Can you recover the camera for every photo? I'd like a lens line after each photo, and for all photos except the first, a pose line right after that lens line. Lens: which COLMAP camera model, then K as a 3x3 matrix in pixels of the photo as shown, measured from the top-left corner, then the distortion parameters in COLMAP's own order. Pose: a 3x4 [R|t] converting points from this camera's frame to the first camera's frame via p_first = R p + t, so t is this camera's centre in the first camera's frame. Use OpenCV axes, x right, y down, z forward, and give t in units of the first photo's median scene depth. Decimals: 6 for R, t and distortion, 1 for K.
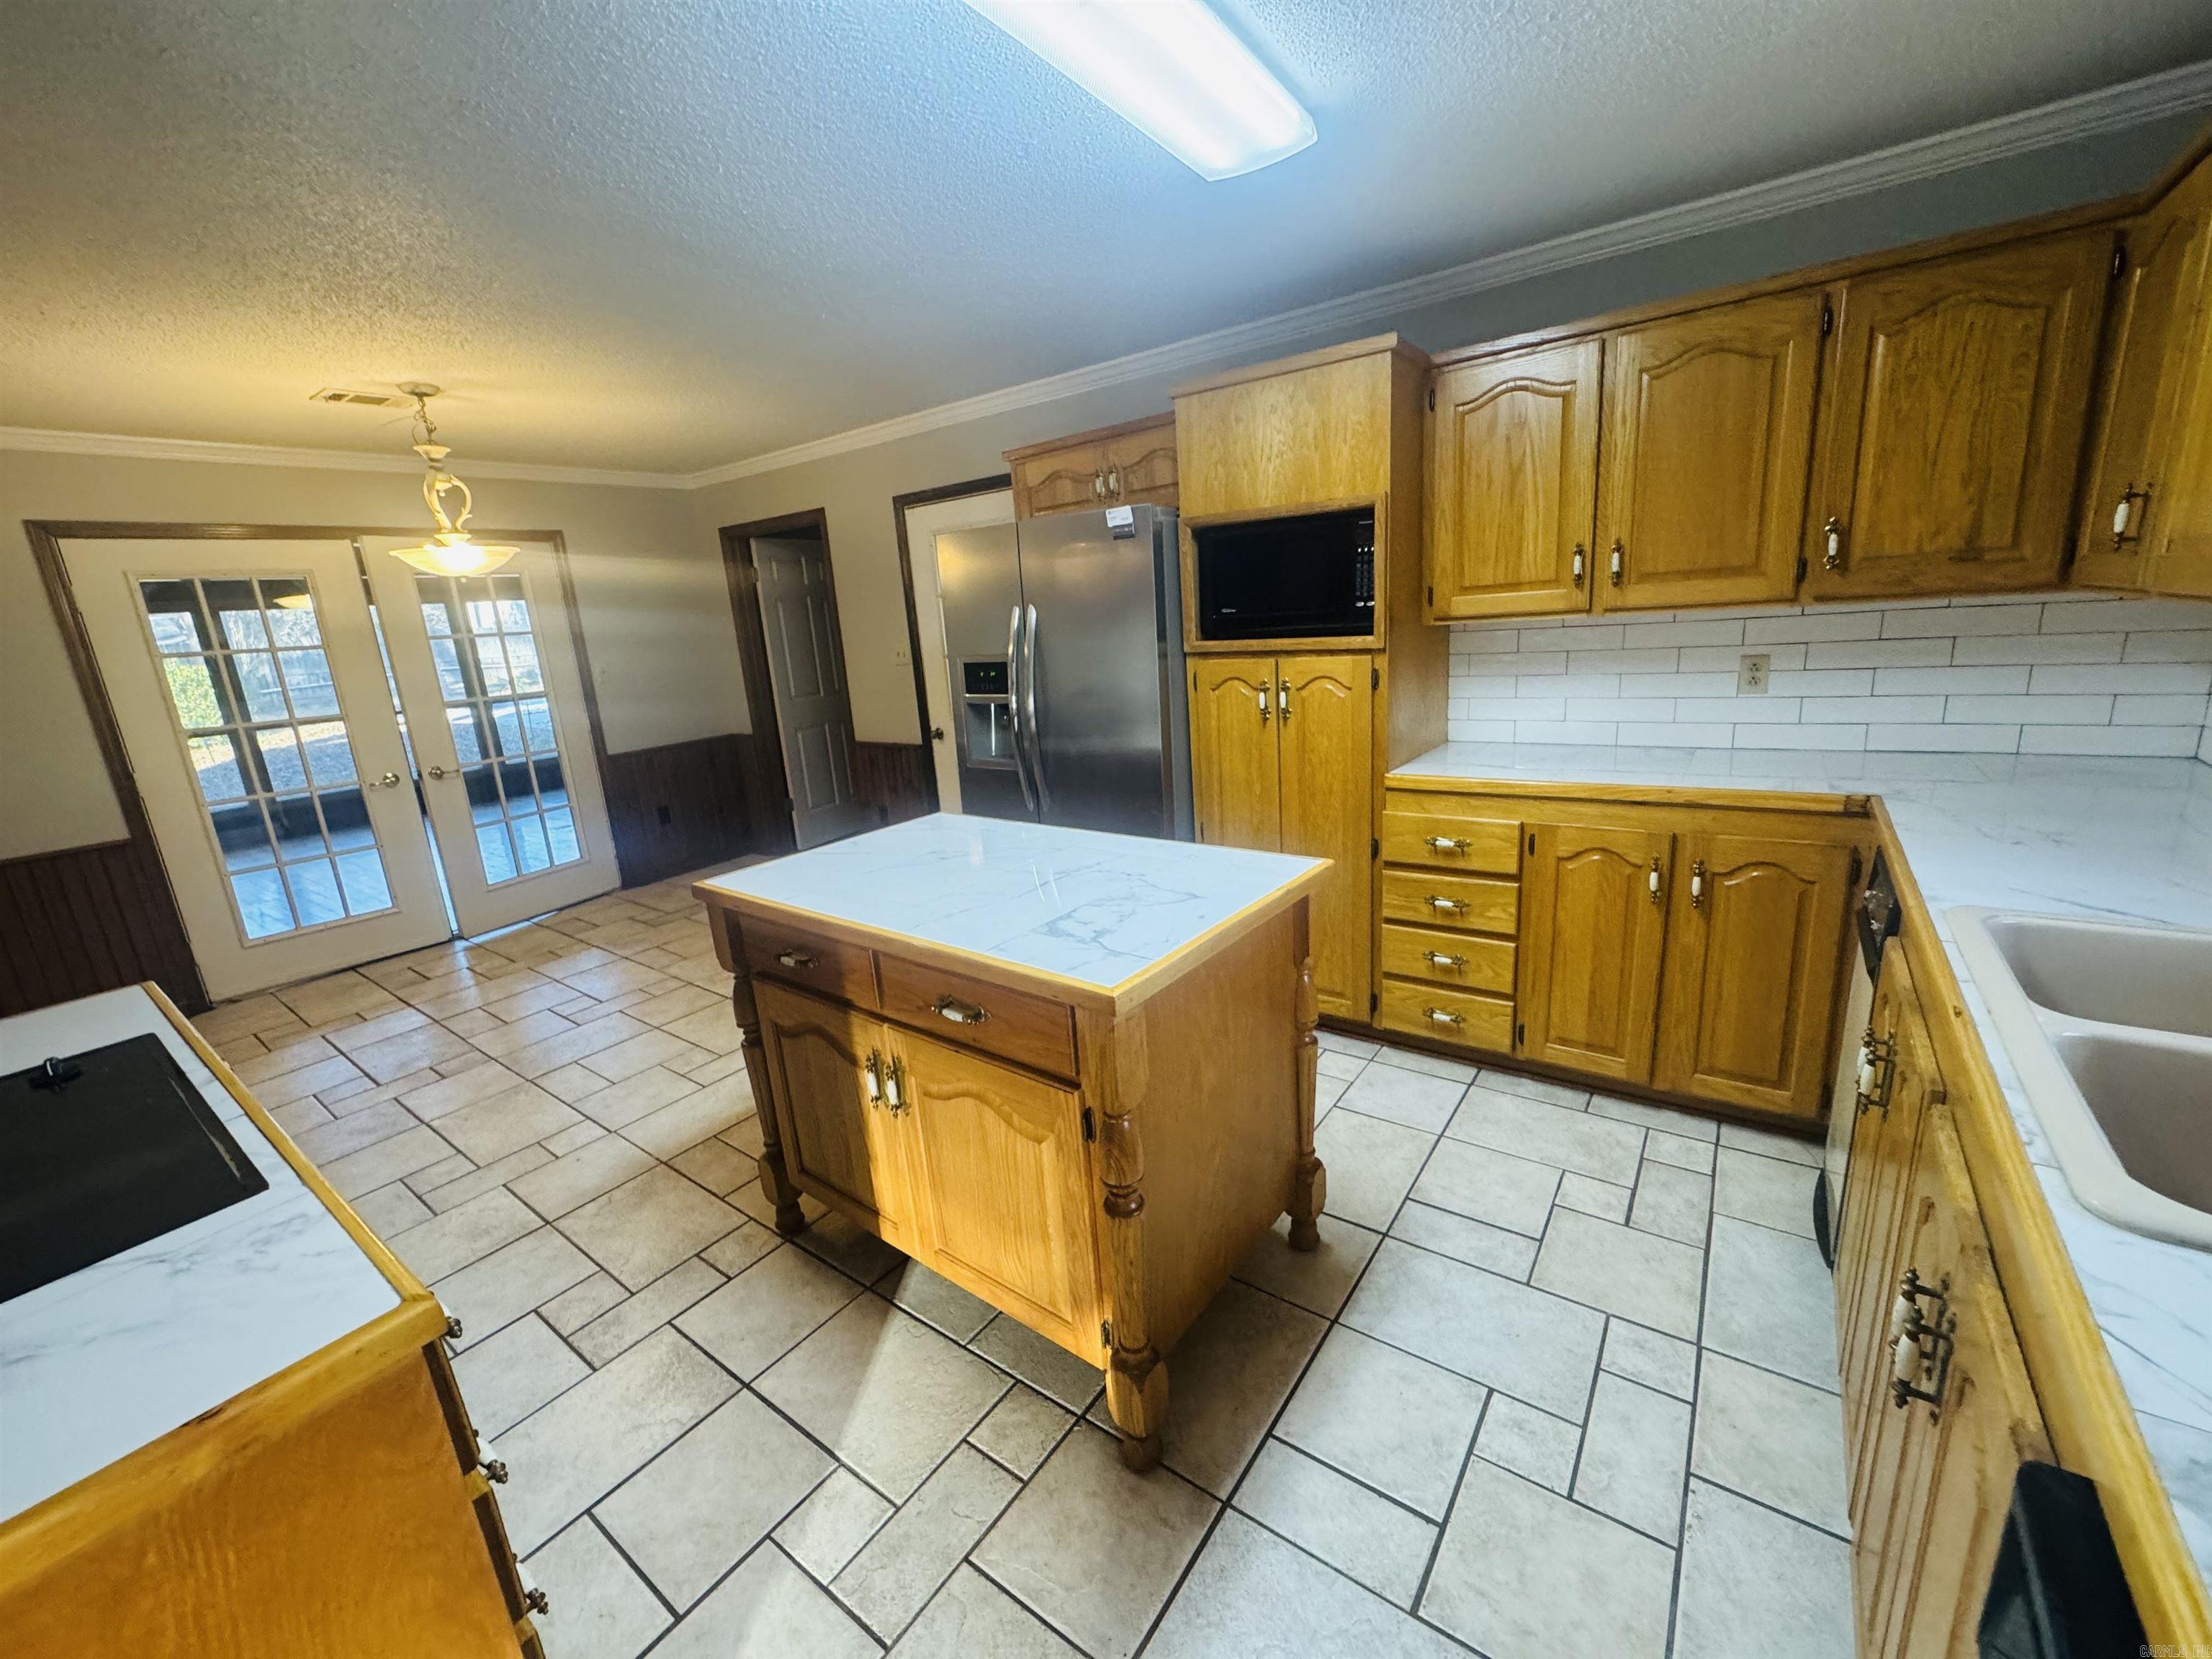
lens RADIAL K [[883.4, 0, 1106.5], [0, 883.4, 833.4], [0, 0, 1]] dist [-0.002521, -0.000319]
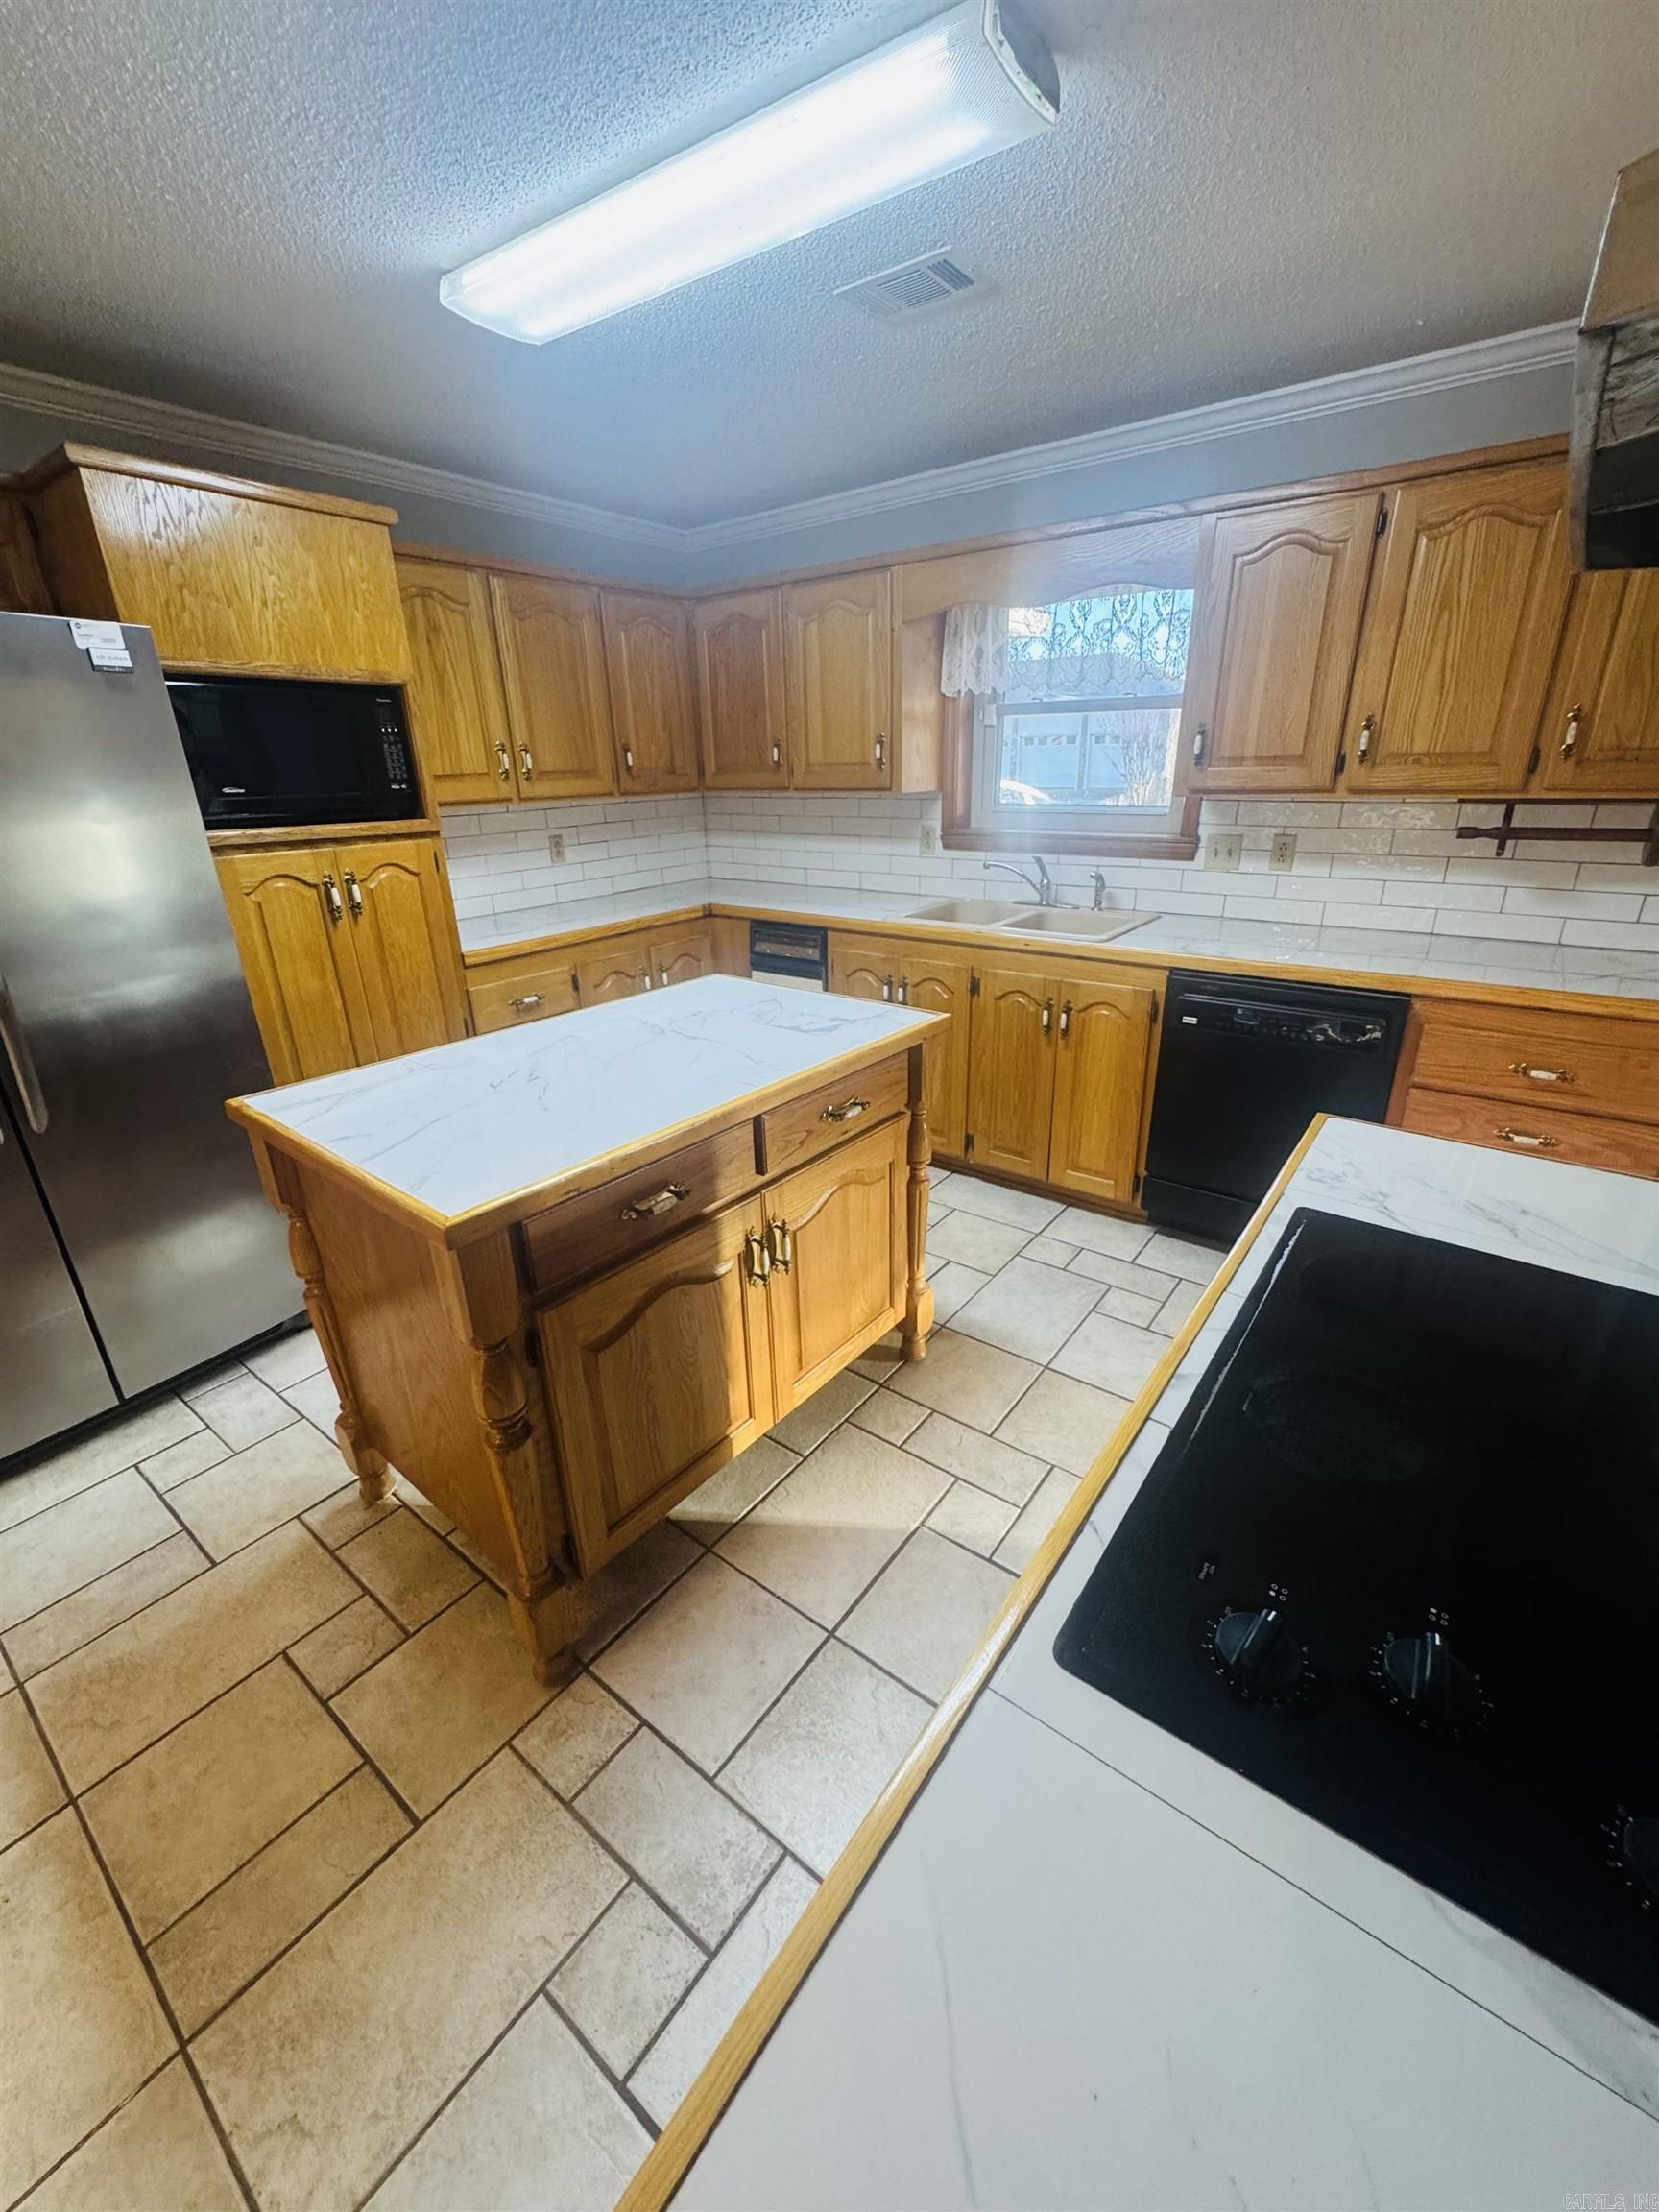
lens RADIAL K [[883.4, 0, 830.8], [0, 883.4, 1106.8], [0, 0, 1]] dist [-0.002521, -0.000319]
pose [[0.017889, -0.297479, 0.954561, -0.837240], [0.265500, 0.921852, 0.282310, -0.090074], [-0.963945, 0.248386, 0.095472, 0.594738]]
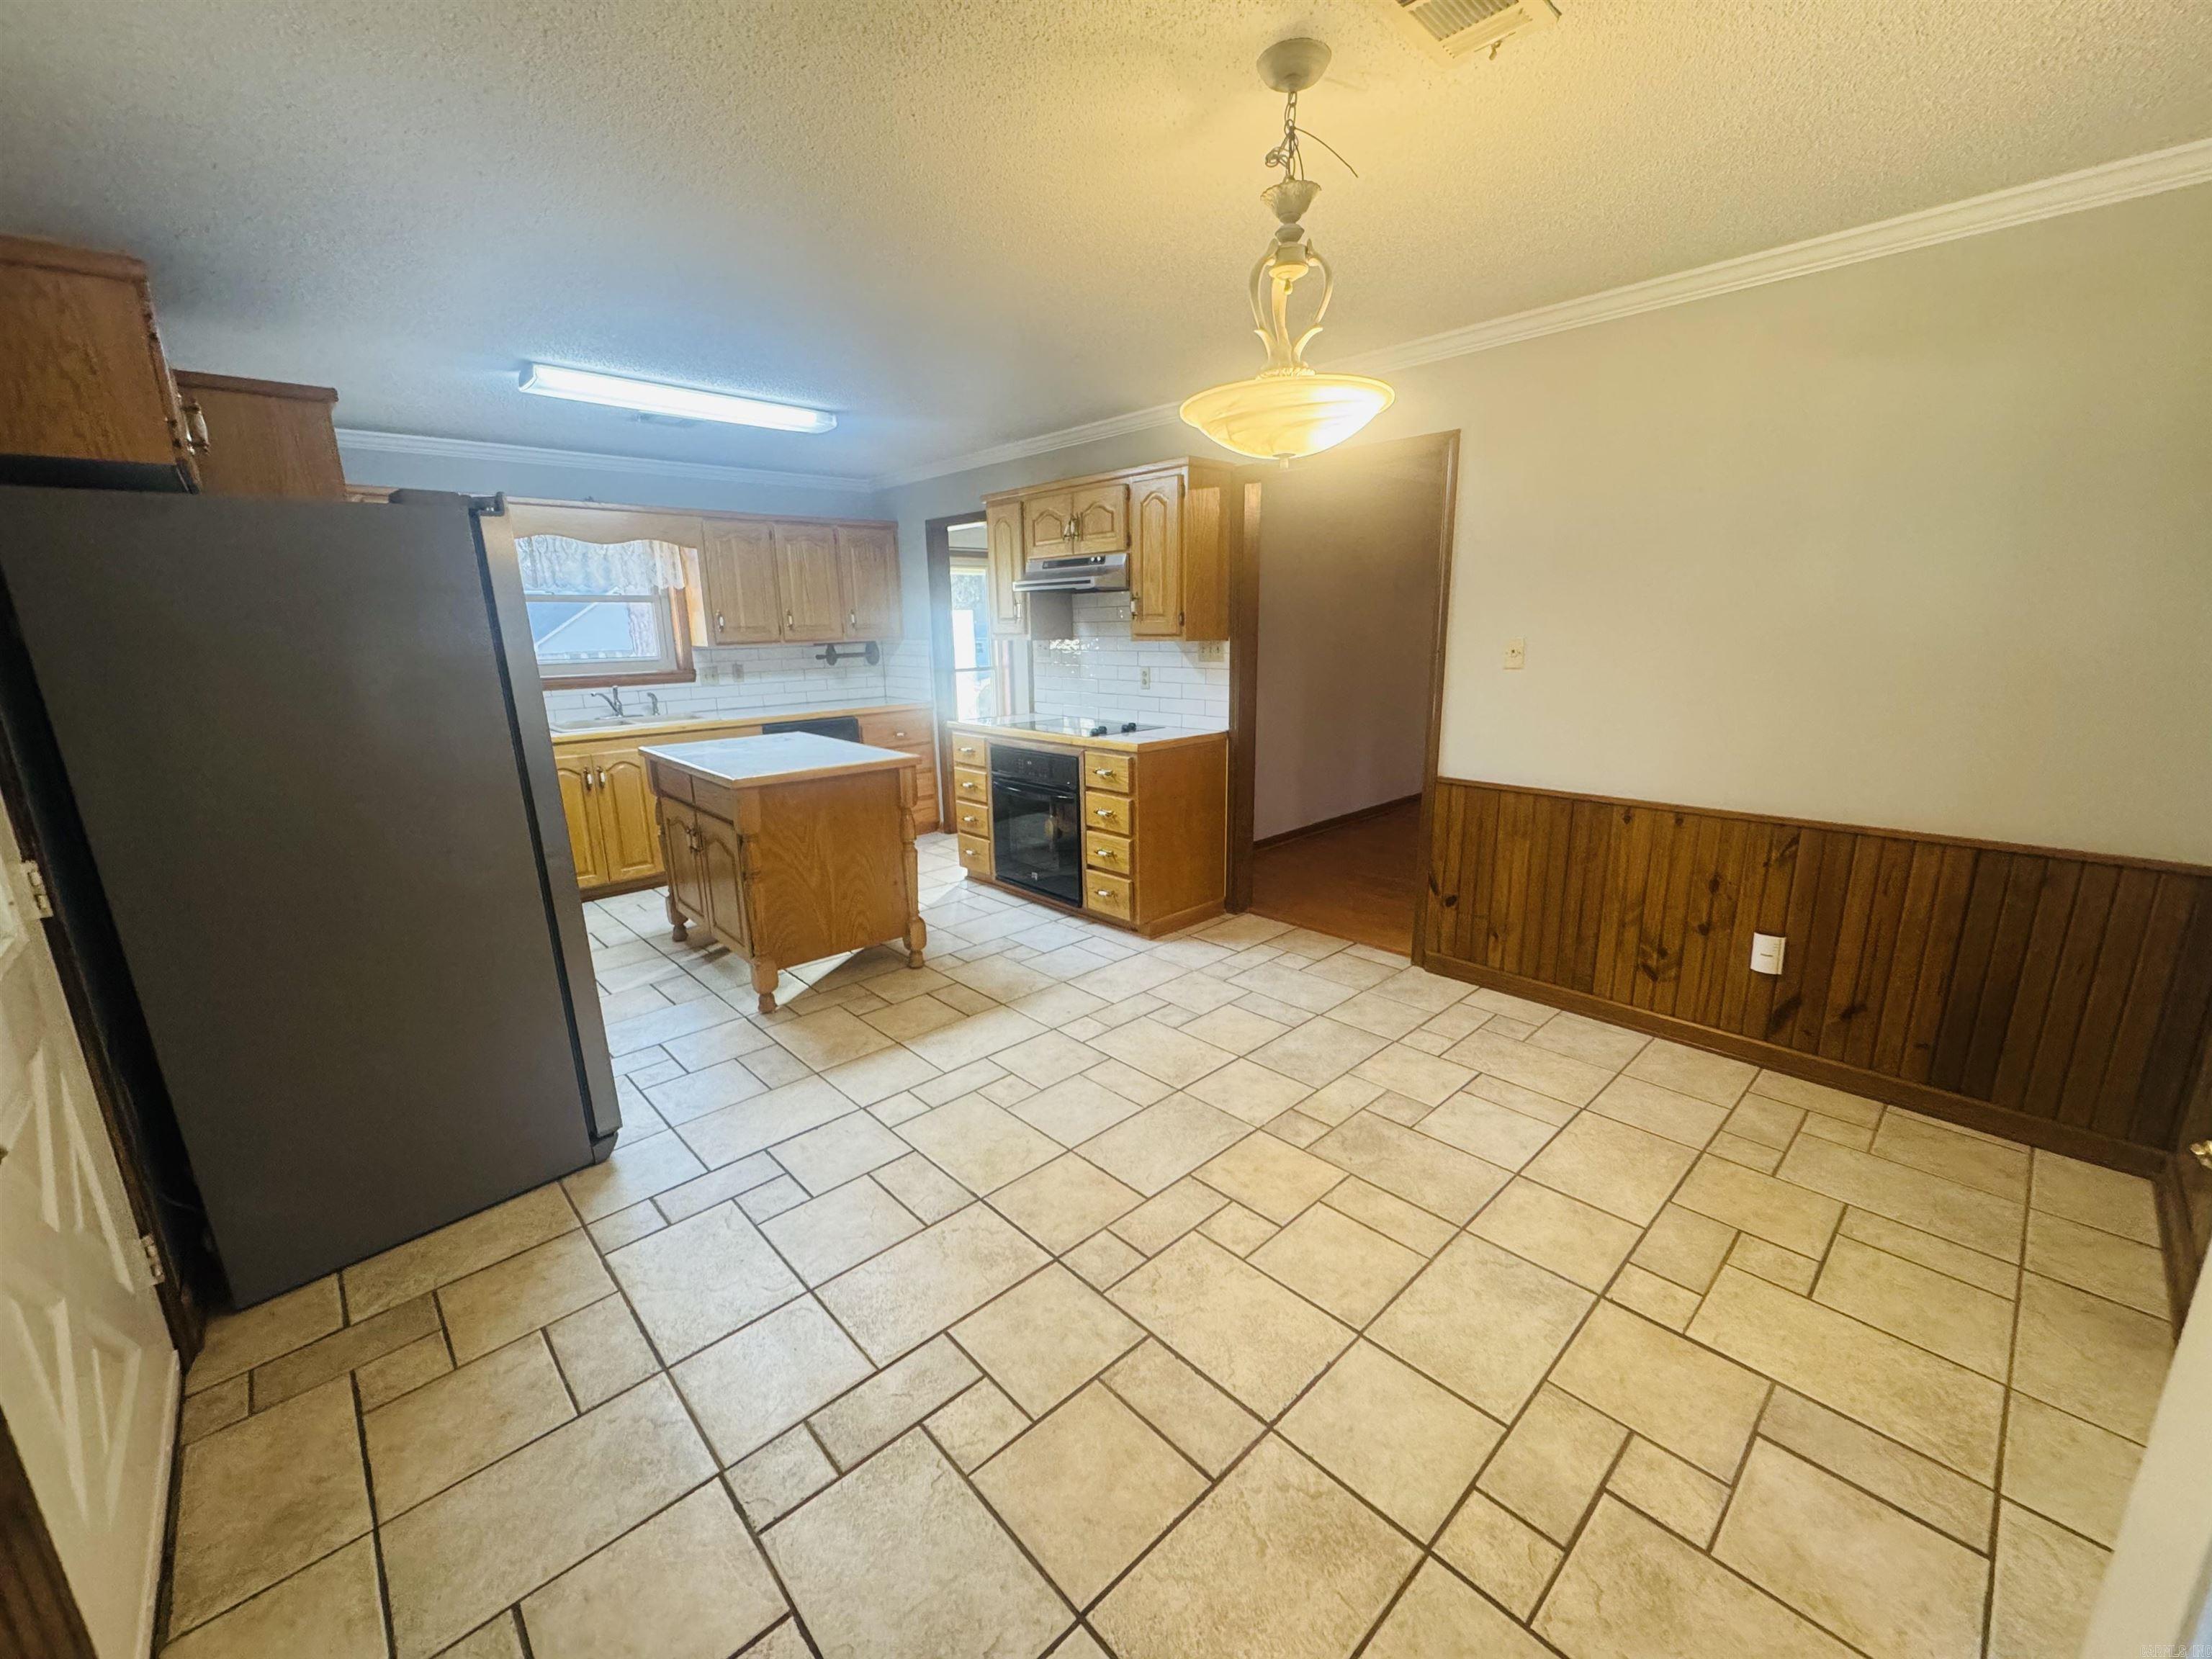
lens RADIAL K [[883.4, 0, 1101.2], [0, 883.4, 826.2], [0, 0, 1]] dist [-0.002521, -0.000319]
pose [[-0.978710, 0.044692, 0.200321, -1.016525], [0.131086, 0.887121, 0.442530, -0.483590], [-0.157931, 0.459368, -0.874093, 2.216153]]
